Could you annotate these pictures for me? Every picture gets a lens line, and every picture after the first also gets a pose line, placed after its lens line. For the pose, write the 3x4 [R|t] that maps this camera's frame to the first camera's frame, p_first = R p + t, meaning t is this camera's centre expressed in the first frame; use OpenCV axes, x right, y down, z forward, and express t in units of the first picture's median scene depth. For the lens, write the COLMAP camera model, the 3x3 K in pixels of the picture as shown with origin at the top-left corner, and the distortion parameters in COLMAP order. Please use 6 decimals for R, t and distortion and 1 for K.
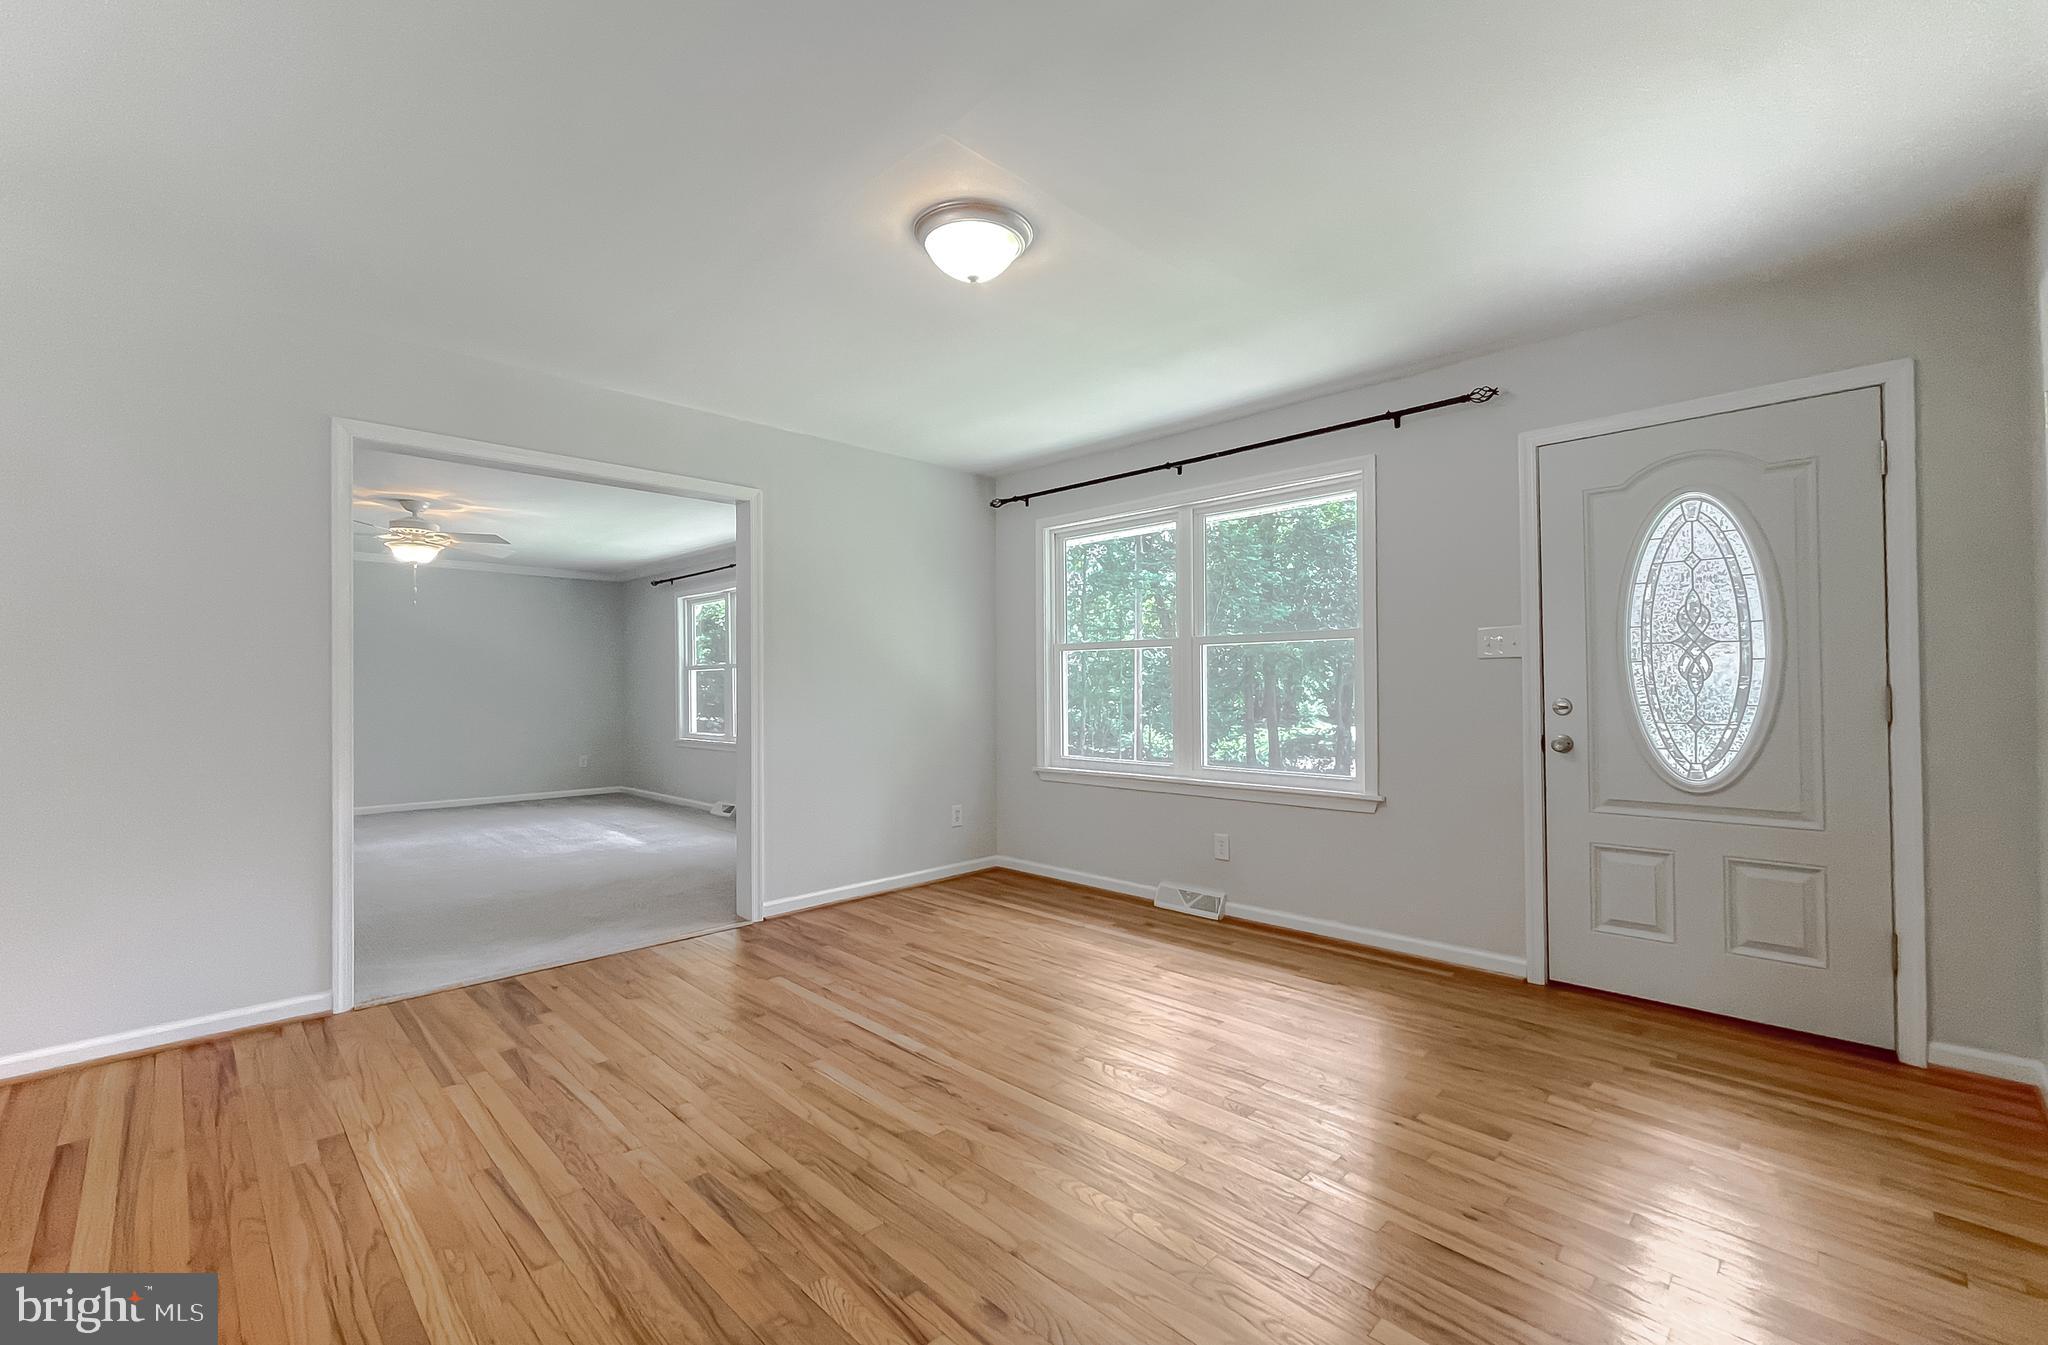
lens RADIAL K [[867.8, 0, 1024.0], [0, 867.8, 672.5], [0, 0, 1]] dist [0.001176, 0.000324]
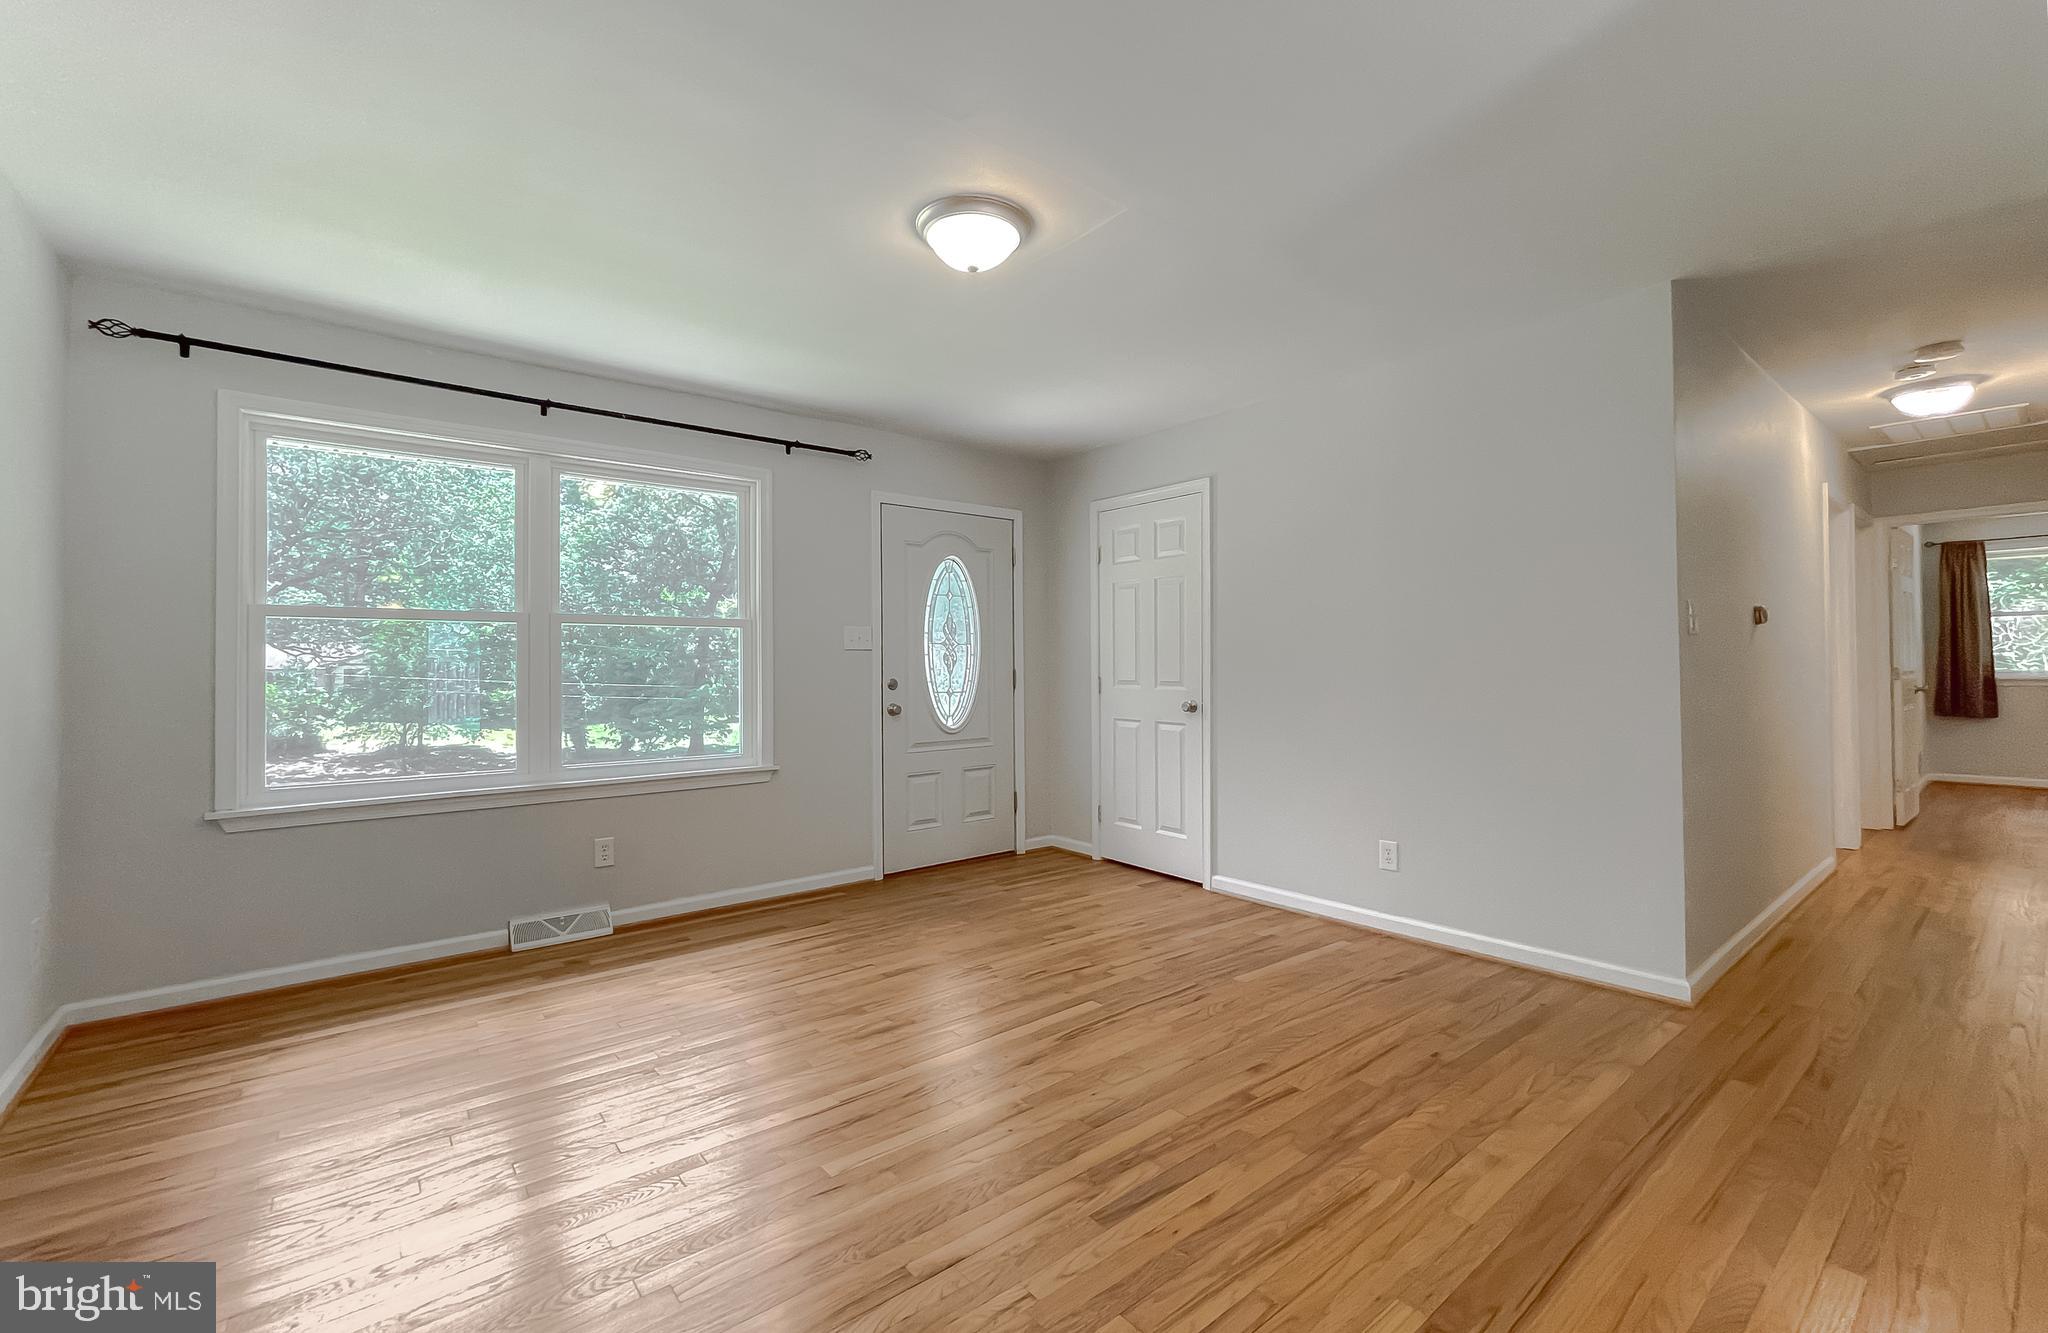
lens RADIAL K [[855.1, 0, 1030.3], [0, 855.1, 656.4], [0, 0, 1]] dist [0.000980, -0.000046]
pose [[0.097018, 0.020850, 0.995064, -0.789187], [-0.004795, 0.999779, -0.020481, 0.020513], [-0.995271, -0.002784, 0.097096, 0.623490]]
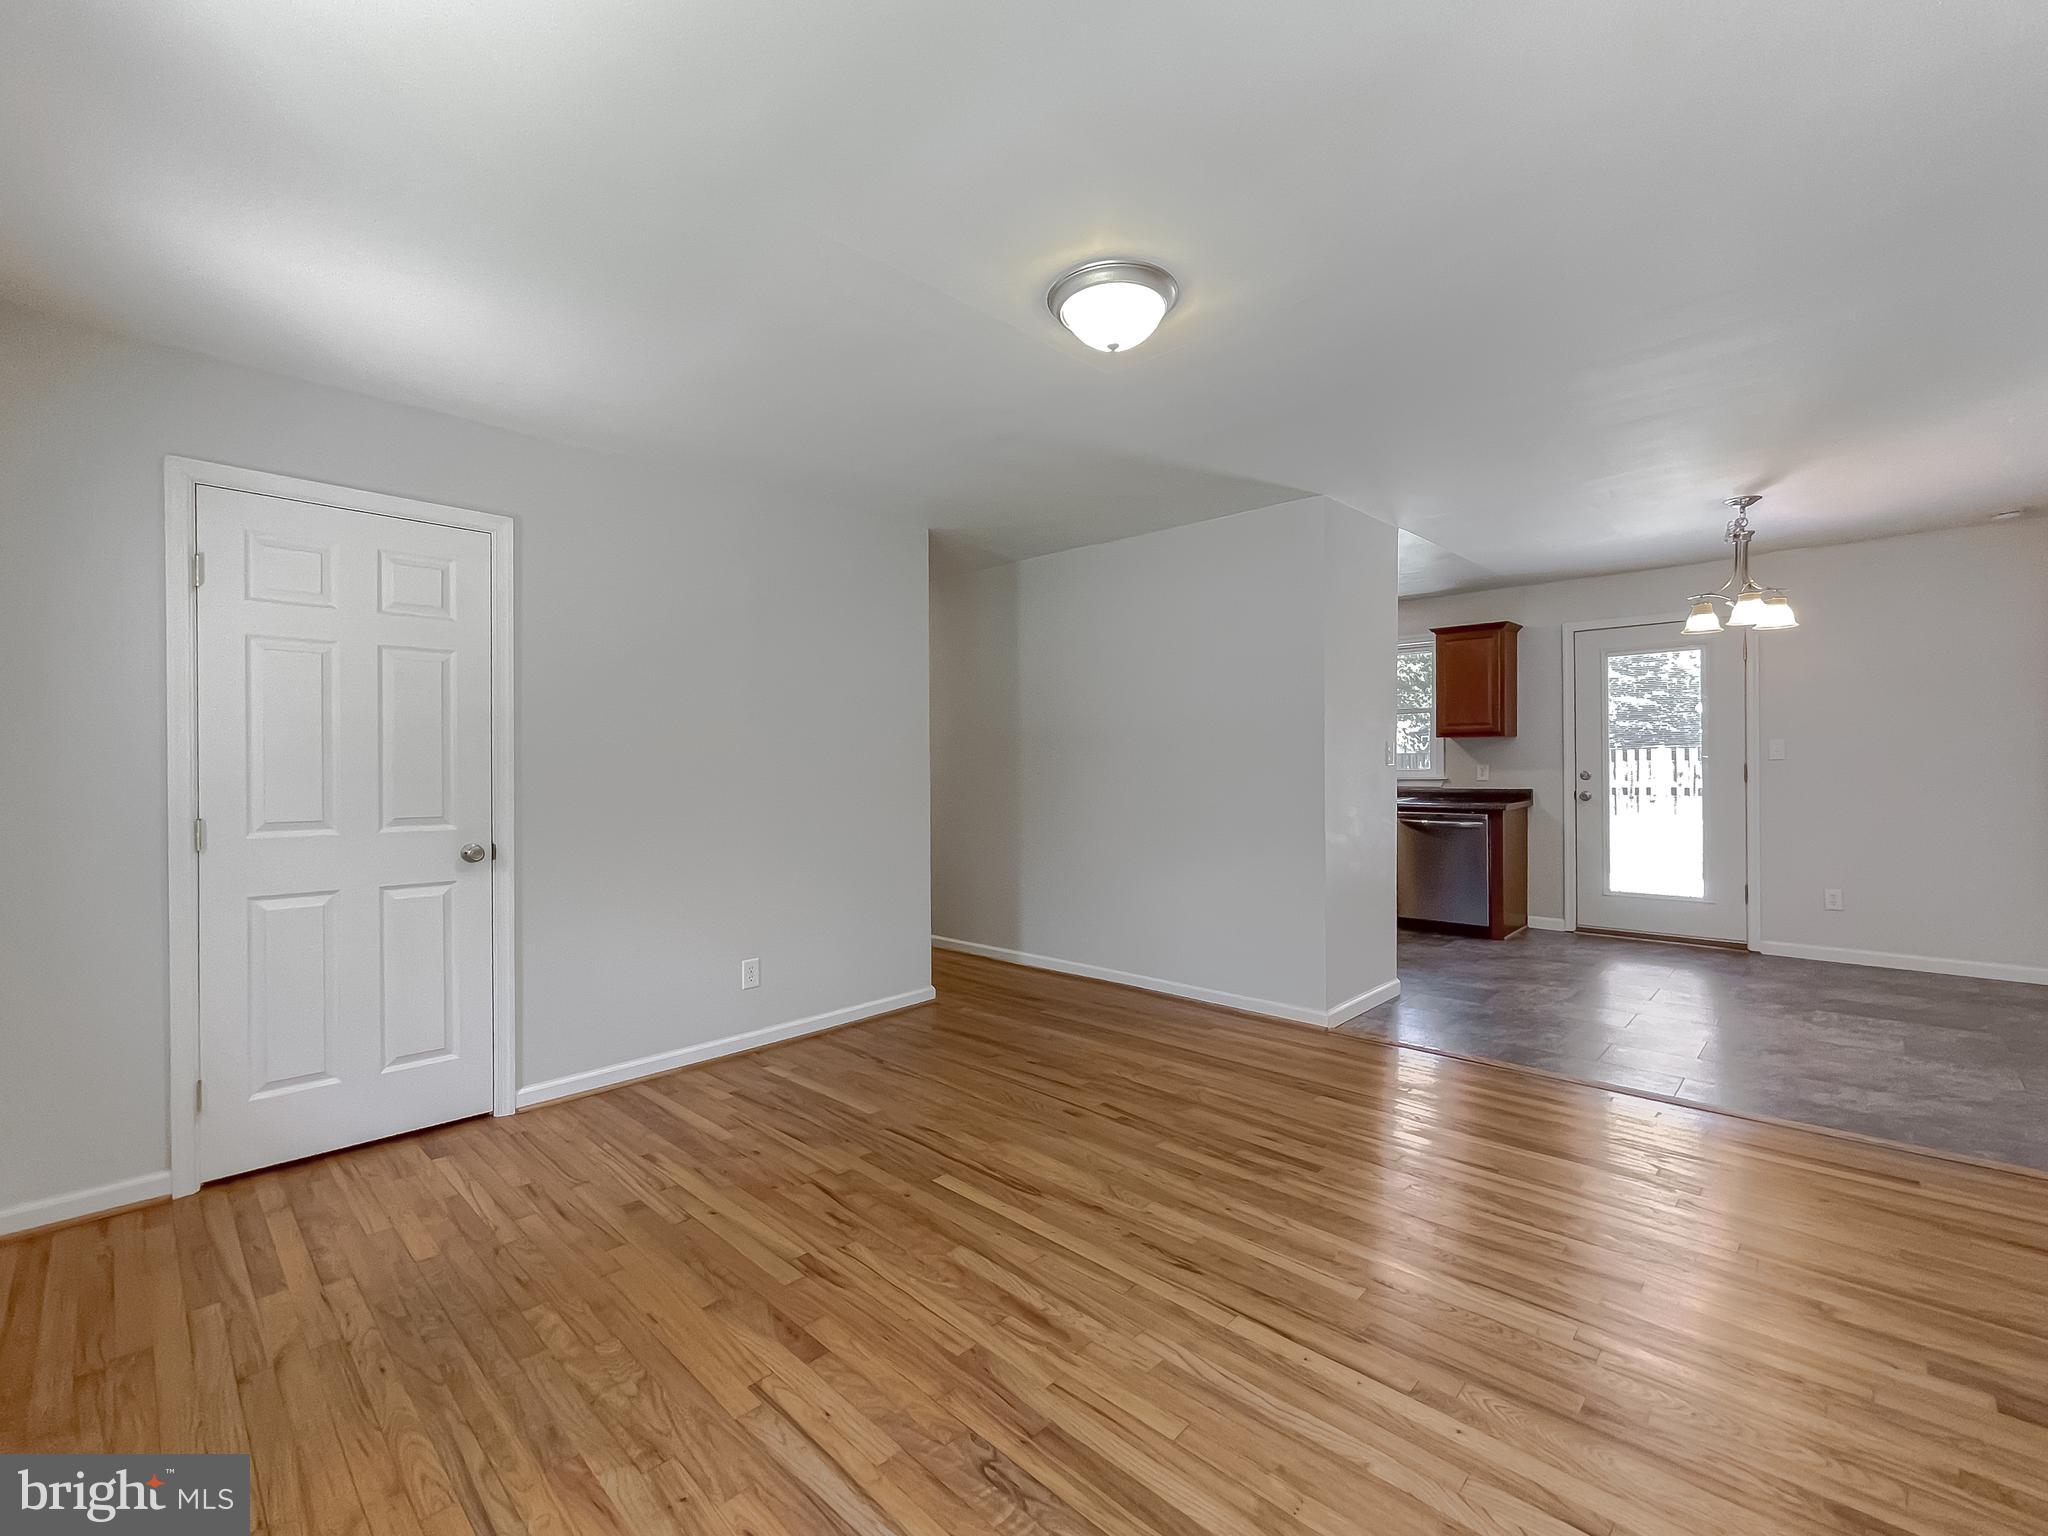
lens RADIAL K [[875.1, 0, 1020.1], [0, 875.1, 769.7], [0, 0, 1]] dist [-0.000968, 0.000404]
pose [[-0.999789, 0.013039, -0.015901, 0.049715], [0.013057, 0.999914, -0.001034, -0.008309], [0.015887, -0.001242, -0.999873, 1.445309]]
